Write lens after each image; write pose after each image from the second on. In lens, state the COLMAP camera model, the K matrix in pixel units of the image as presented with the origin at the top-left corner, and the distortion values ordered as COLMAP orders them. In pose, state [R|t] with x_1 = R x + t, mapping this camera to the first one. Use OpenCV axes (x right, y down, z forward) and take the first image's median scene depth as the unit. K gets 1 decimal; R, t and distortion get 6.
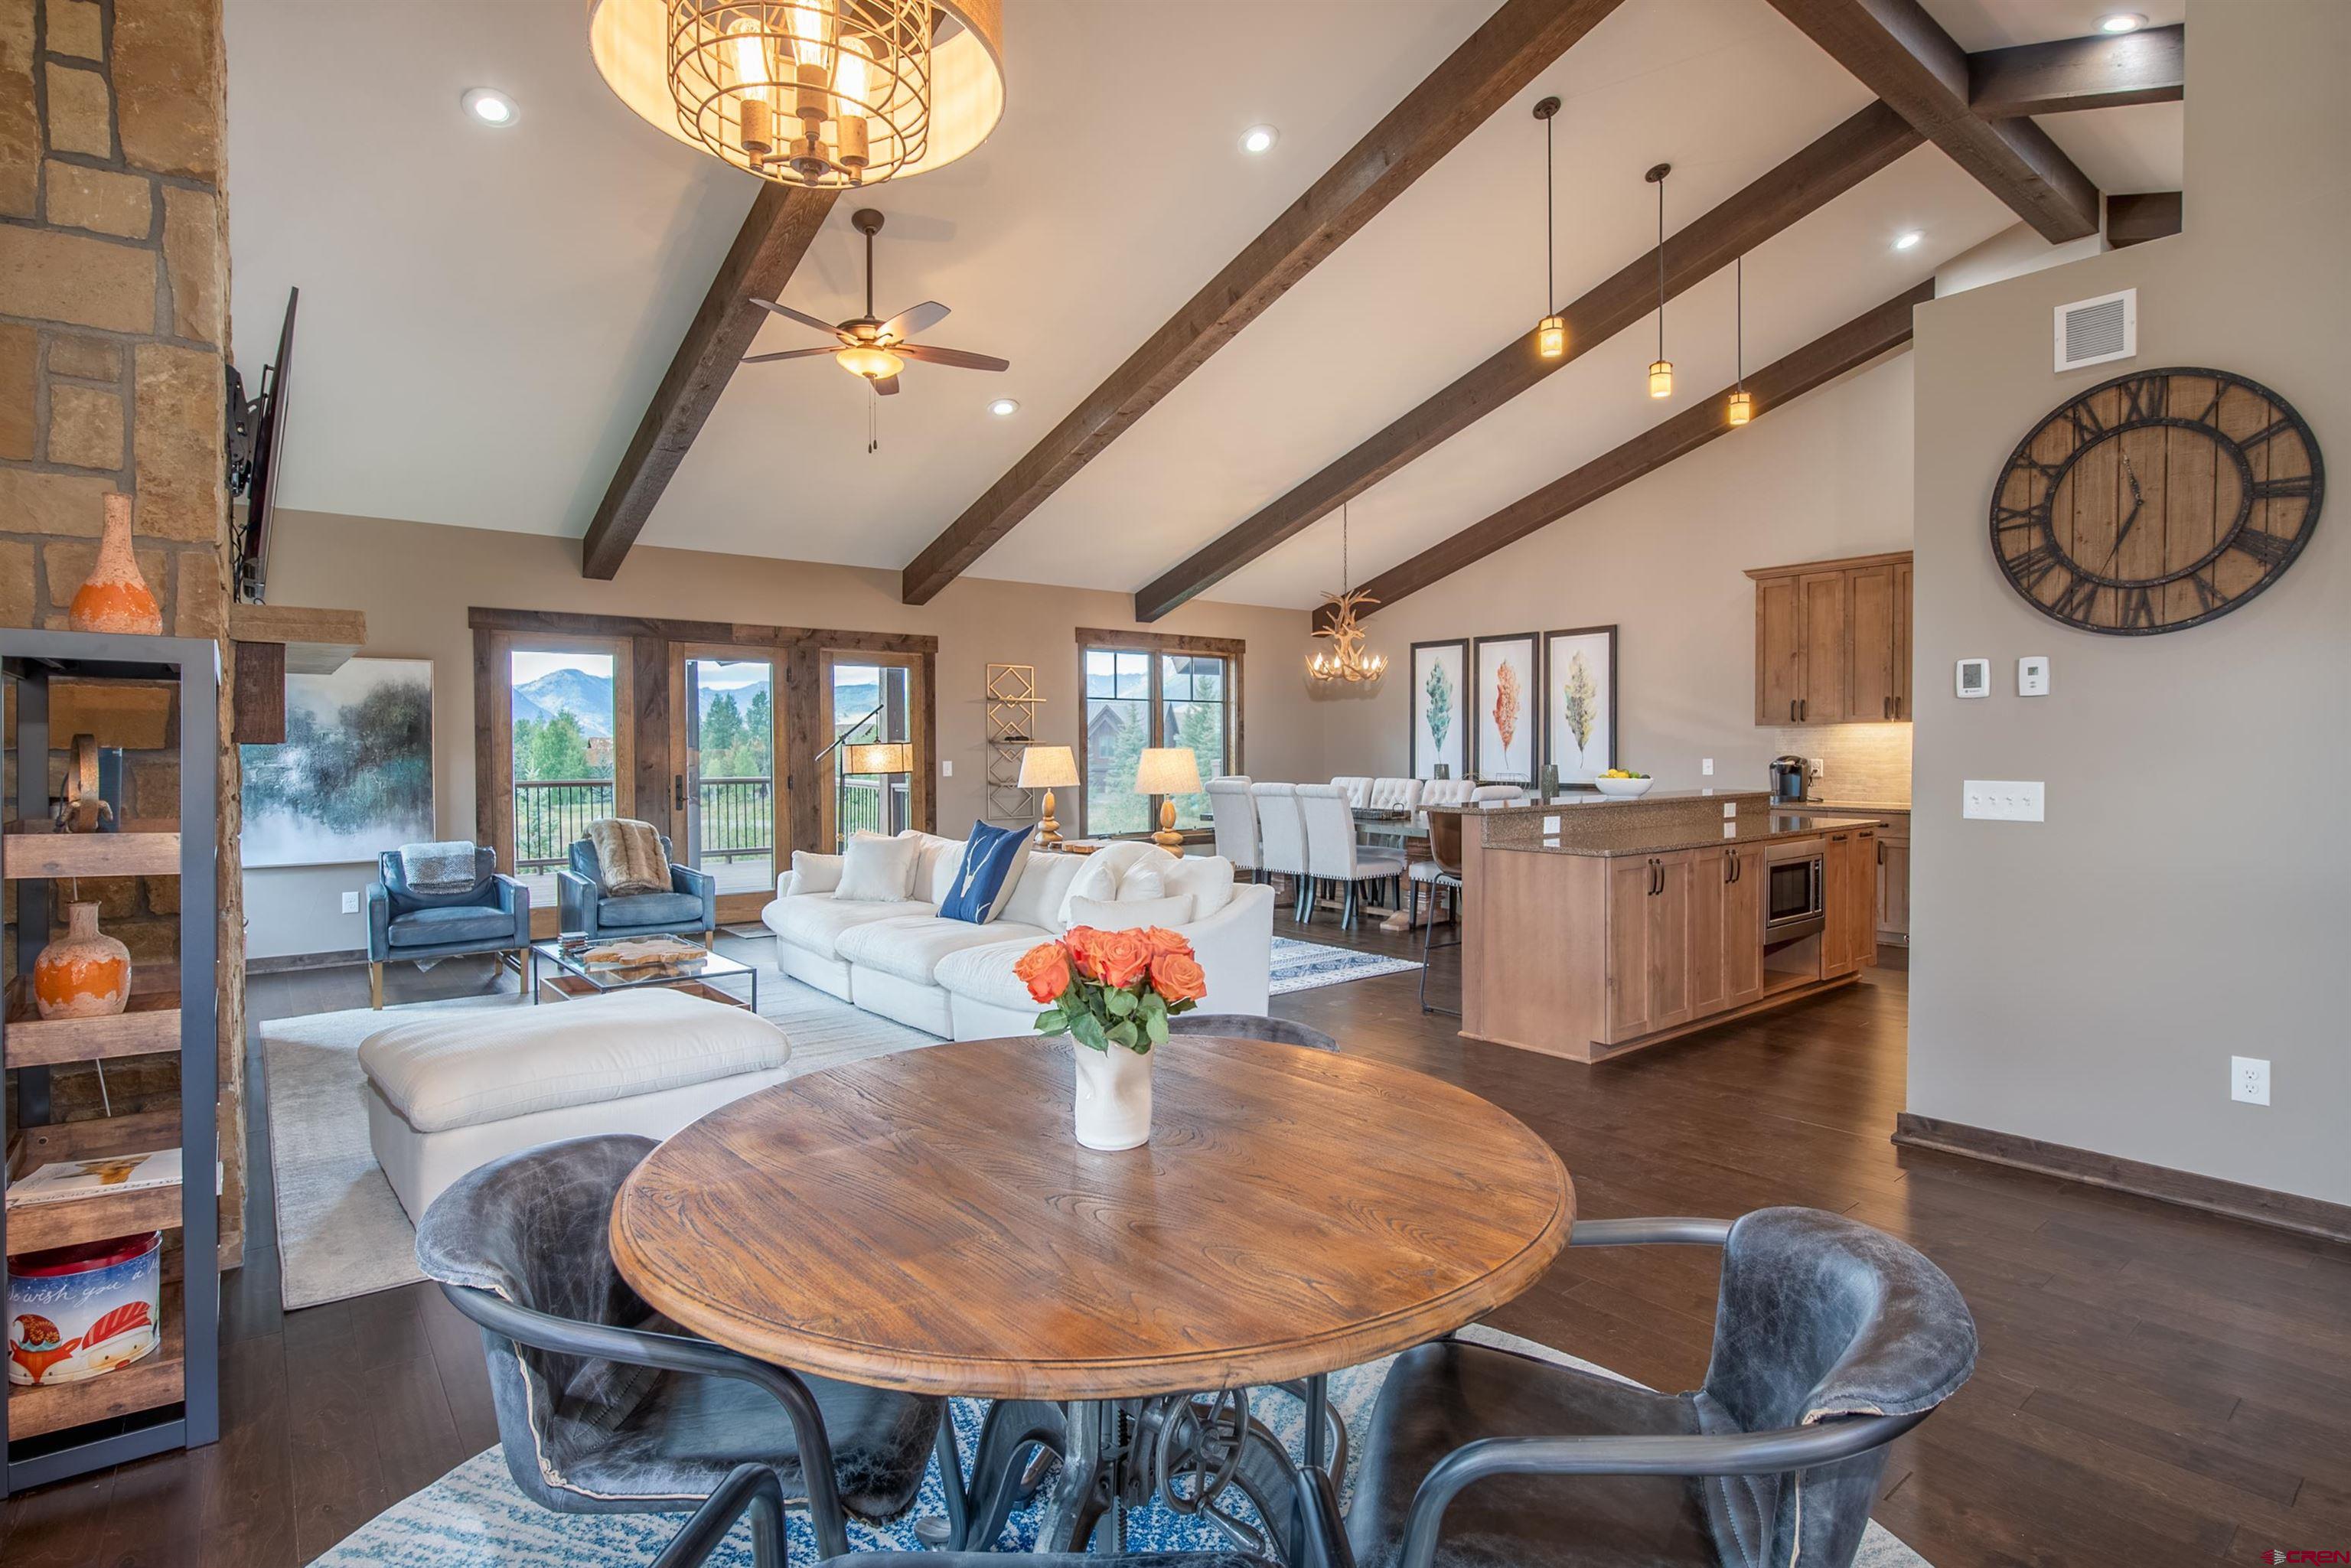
lens RADIAL K [[1168.9, 0, 1179.1], [0, 1168.9, 769.5], [0, 0, 1]] dist [-0.000415, -0.000990]
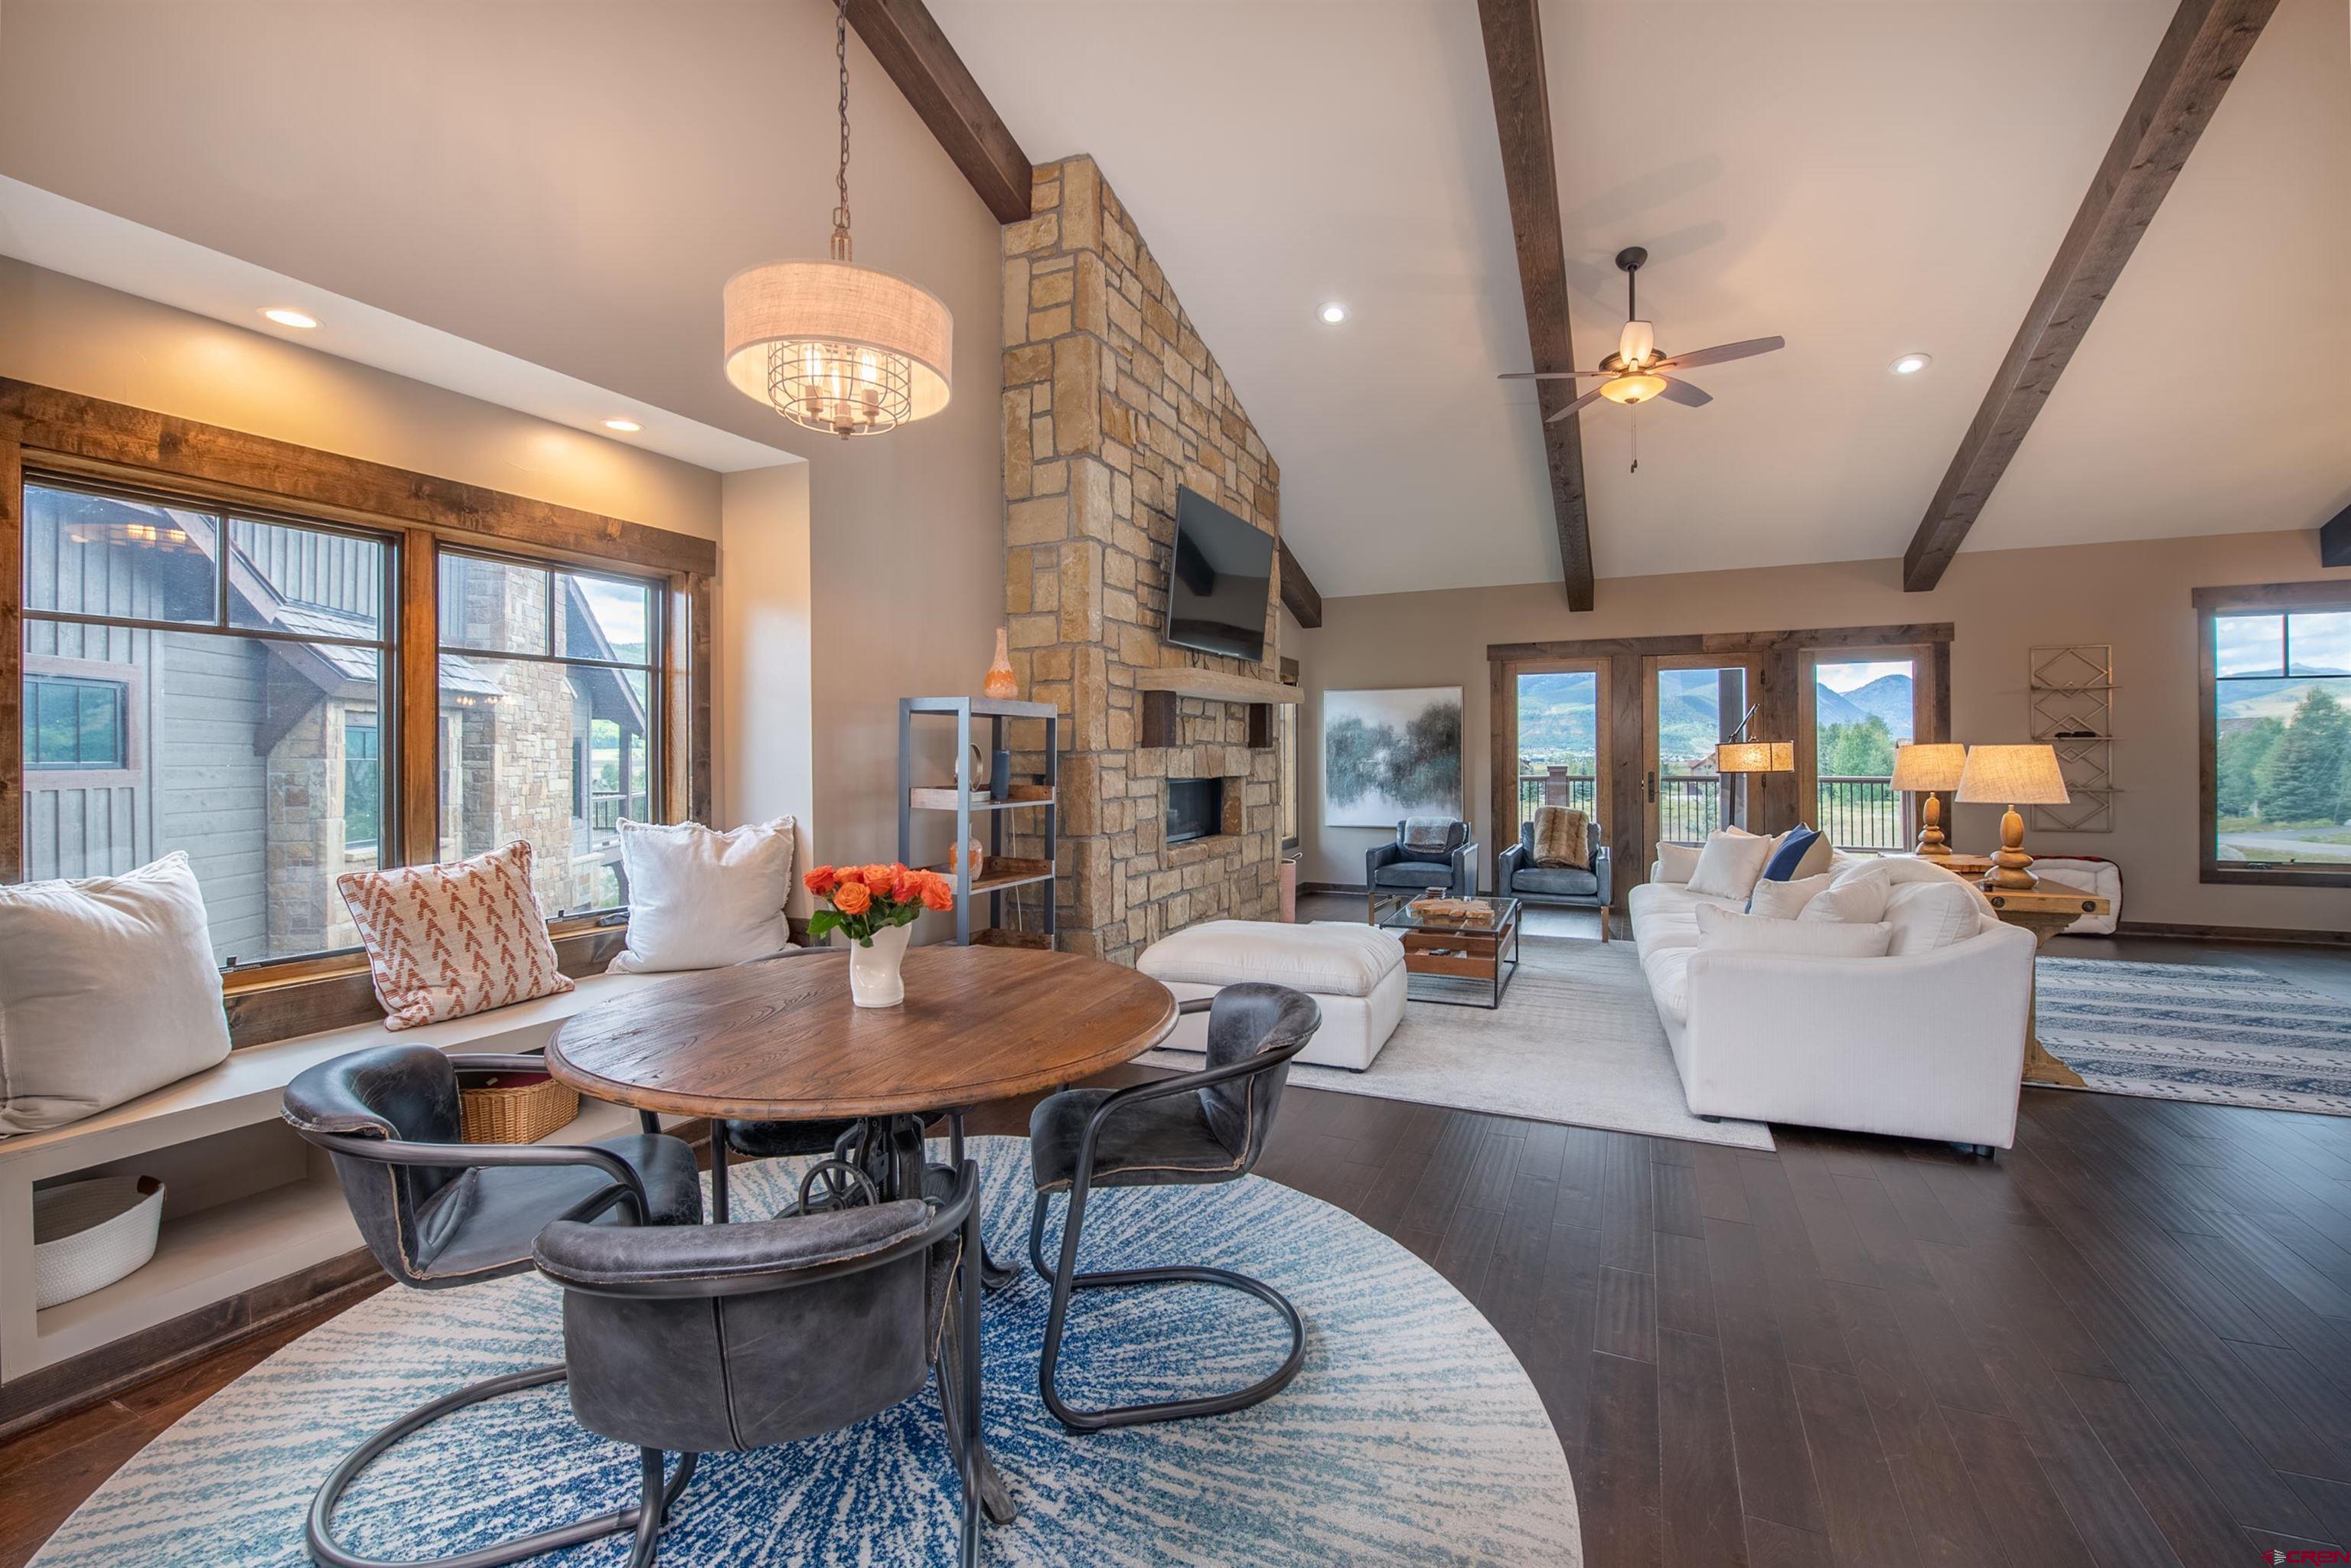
lens RADIAL K [[1004.5, 0, 1178.4], [0, 1004.5, 755.0], [0, 0, 1]] dist [-0.001823, -0.000254]
pose [[0.456317, 0.000068, -0.889817, 0.257638], [-0.011303, 0.999920, -0.005720, -0.001065], [0.889745, 0.012668, 0.456281, 0.148350]]
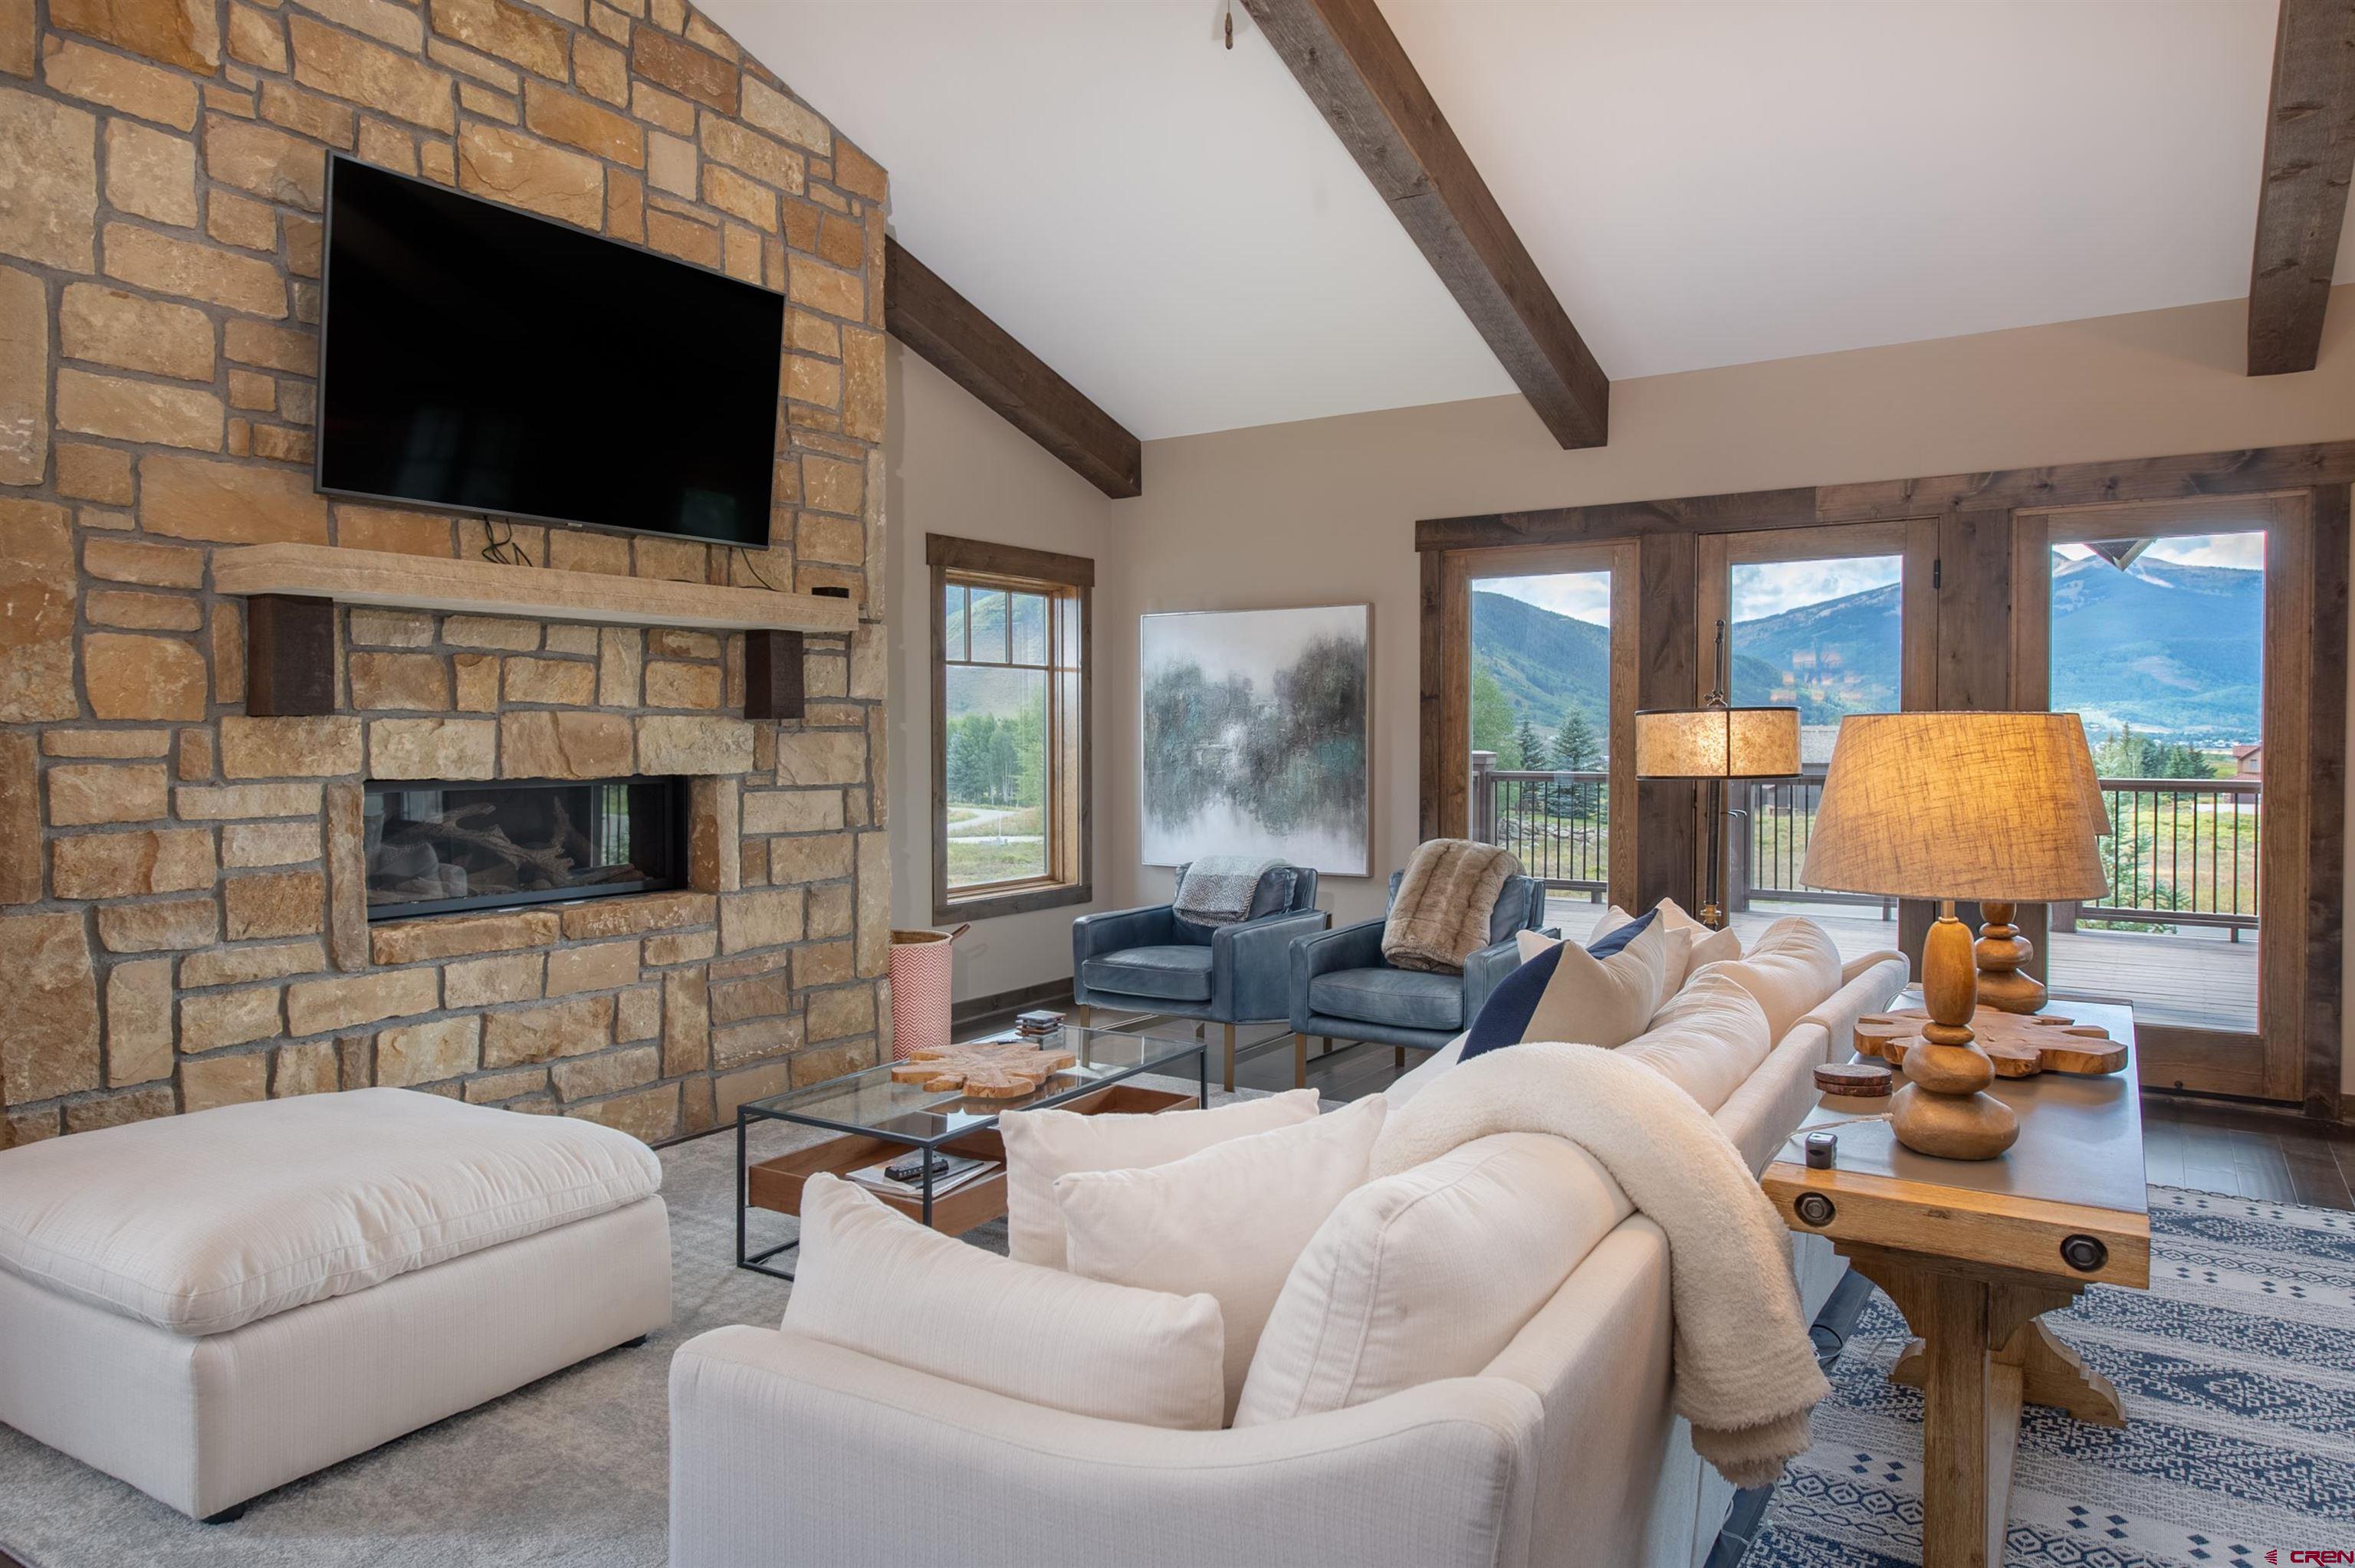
lens RADIAL K [[1485.8, 0, 1177.5], [0, 1485.8, 784.0], [0, 0, 1]] dist [0.002993, 0.000457]
pose [[0.312294, 0.034609, -0.949355, 0.188040], [-0.016457, 0.999383, 0.031019, -0.007777], [0.949843, 0.005936, 0.312671, 0.574270]]
